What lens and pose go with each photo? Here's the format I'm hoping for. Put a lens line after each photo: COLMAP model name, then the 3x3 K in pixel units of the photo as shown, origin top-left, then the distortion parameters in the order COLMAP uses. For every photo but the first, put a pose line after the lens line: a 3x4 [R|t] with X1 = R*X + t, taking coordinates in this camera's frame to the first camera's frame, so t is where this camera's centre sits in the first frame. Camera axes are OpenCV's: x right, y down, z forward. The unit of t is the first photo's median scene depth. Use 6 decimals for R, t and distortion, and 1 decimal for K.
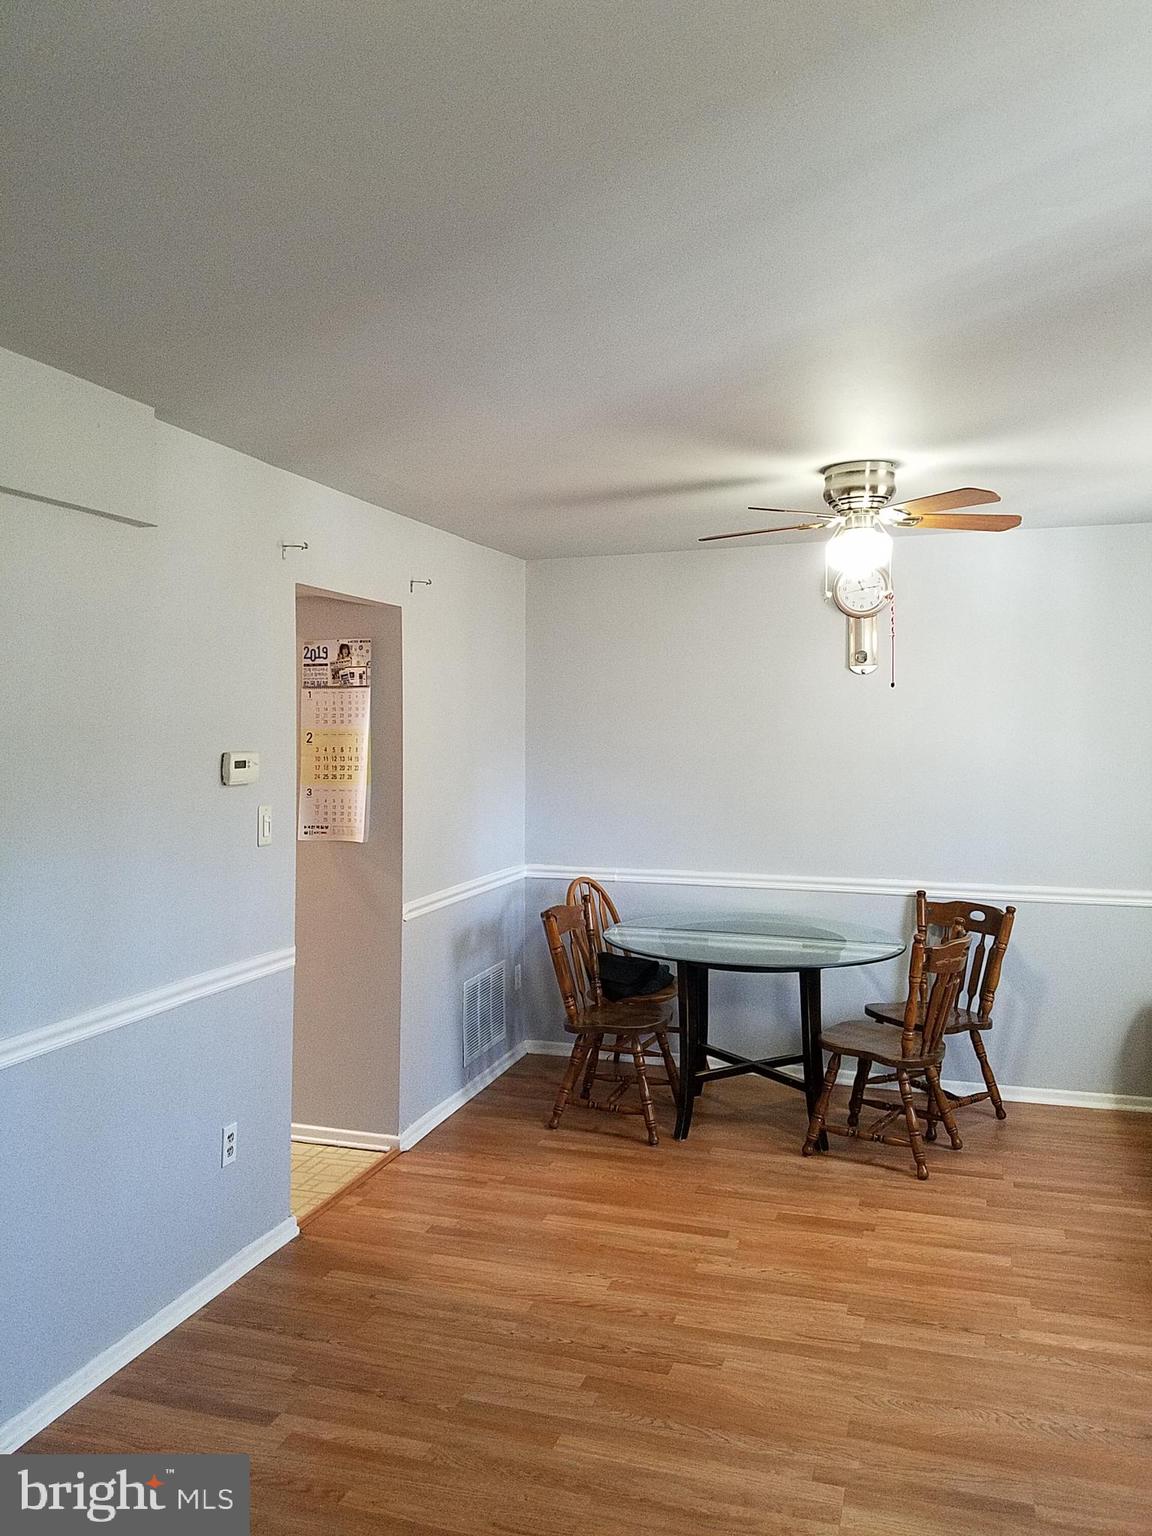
lens RADIAL K [[1184.1, 0, 574.2], [0, 1184.1, 738.9], [0, 0, 1]] dist [0.263675, -0.443349]
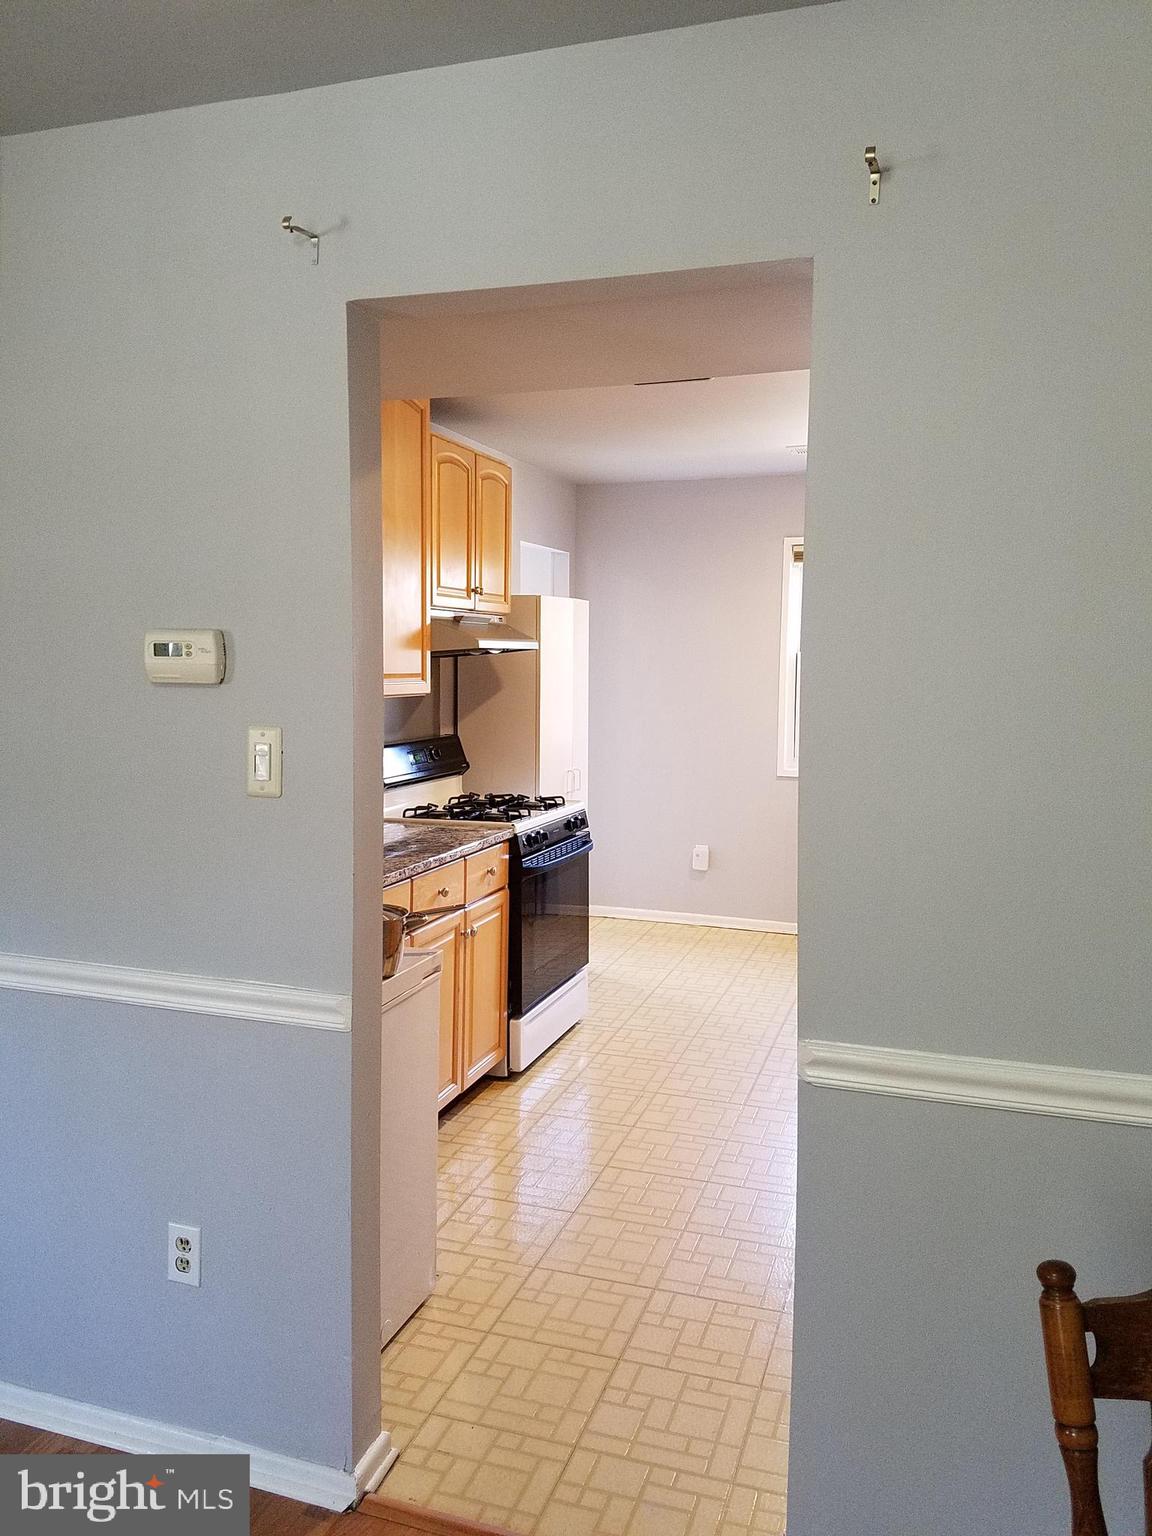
lens RADIAL K [[1184.1, 0, 574.2], [0, 1184.1, 738.9], [0, 0, 1]] dist [0.263675, -0.443349]
pose [[-0.032545, 0.061678, -0.997565, 0.302495], [-0.017351, 0.997909, 0.062265, 0.021942], [0.999320, 0.019335, -0.031407, 1.123350]]
